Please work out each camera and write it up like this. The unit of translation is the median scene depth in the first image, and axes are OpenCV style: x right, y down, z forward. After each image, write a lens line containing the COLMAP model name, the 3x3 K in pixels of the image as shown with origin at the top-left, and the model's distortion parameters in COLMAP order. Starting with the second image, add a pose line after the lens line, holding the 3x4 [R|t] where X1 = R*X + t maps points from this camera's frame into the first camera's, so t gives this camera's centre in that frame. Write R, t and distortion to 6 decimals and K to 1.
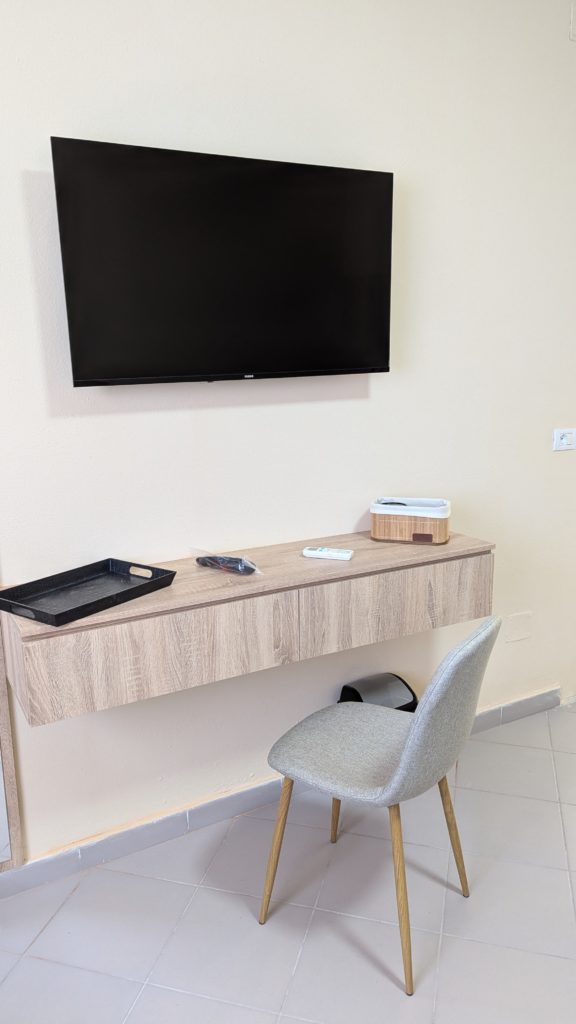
lens RADIAL K [[734.1, 0, 288.0], [0, 734.1, 512.0], [0, 0, 1]] dist [0.001510, 0.000335]
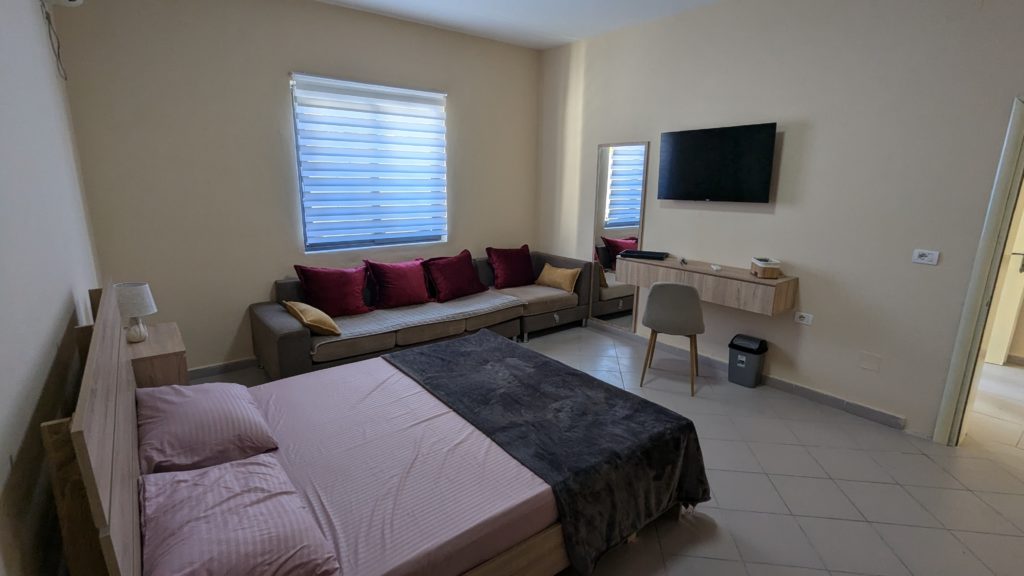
lens RADIAL K [[485.1, 0, 512.0], [0, 485.1, 288.0], [0, 0, 1]] dist [-0.002073, -0.000016]
pose [[0.167434, 0.238836, -0.956516, 1.614956], [-0.226487, 0.953582, 0.198458, -0.053738], [0.959515, 0.183410, 0.213755, -0.084005]]
